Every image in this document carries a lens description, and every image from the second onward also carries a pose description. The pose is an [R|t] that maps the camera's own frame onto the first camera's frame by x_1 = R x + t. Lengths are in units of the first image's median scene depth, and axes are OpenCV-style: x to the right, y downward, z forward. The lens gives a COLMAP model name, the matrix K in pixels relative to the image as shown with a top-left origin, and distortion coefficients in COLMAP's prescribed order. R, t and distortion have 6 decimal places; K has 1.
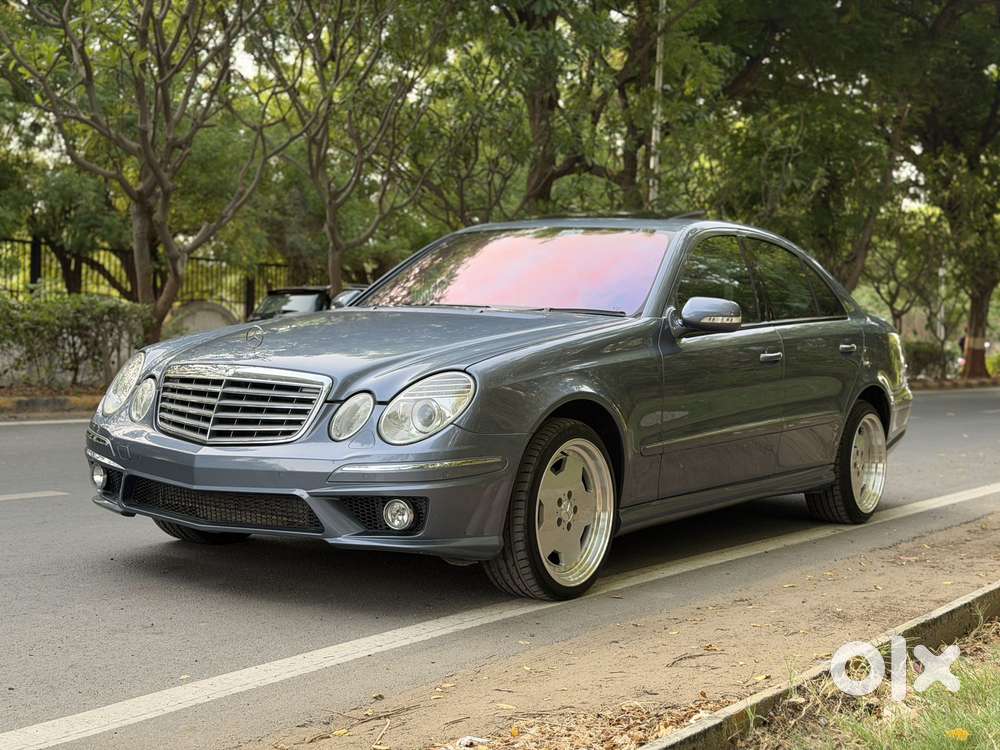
lens RADIAL K [[1386.6, 0, 498.9], [0, 1386.6, 372.7], [0, 0, 1]] dist [0.103352, 0.000000]
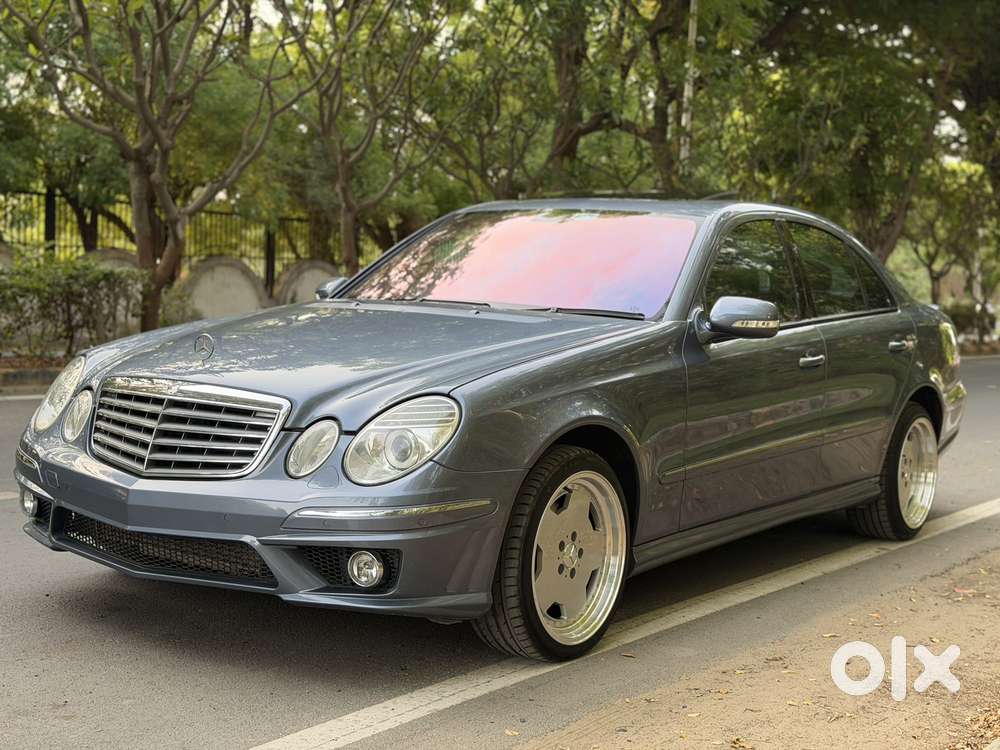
lens RADIAL K [[1386.6, 0, 502.3], [0, 1386.6, 376.9], [0, 0, 1]] dist [0.103352, 0.000000]
pose [[0.999771, 0.011611, -0.017956, 0.014223], [-0.010917, 0.999209, 0.038241, -0.027746], [0.018386, -0.038036, 0.999107, 0.102156]]
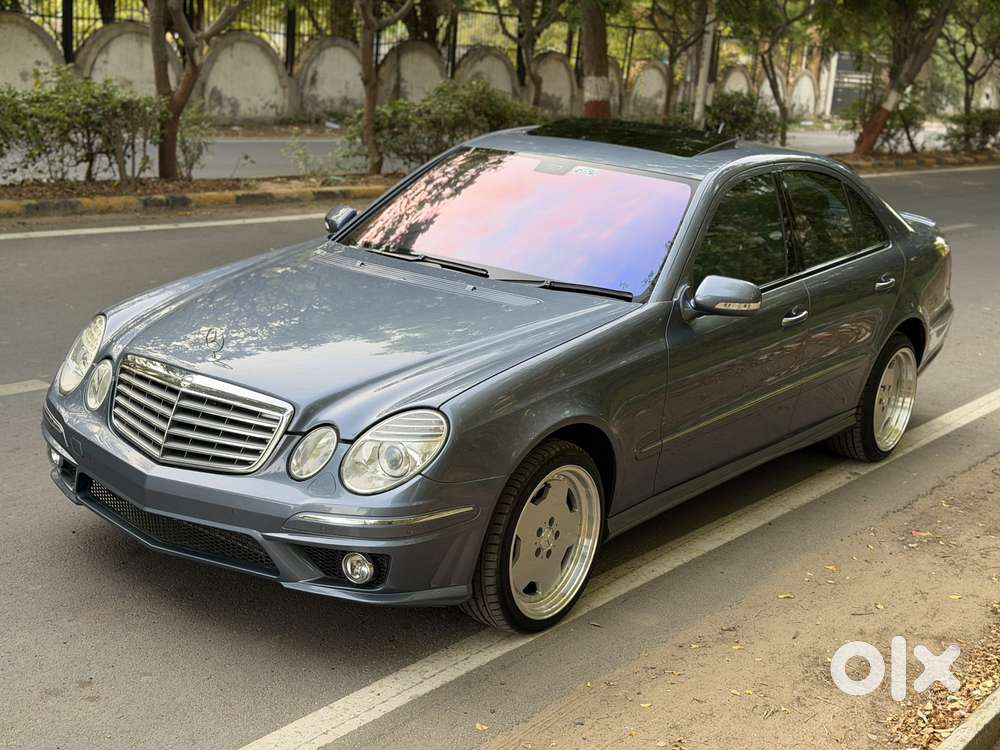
lens RADIAL K [[1386.6, 0, 497.5], [0, 1386.6, 373.4], [0, 0, 1]] dist [0.103352, 0.000000]
pose [[0.997992, 0.055900, -0.029792, 0.024816], [-0.048566, 0.977204, 0.206673, -0.133101], [0.040665, -0.204811, 0.977956, 0.073021]]
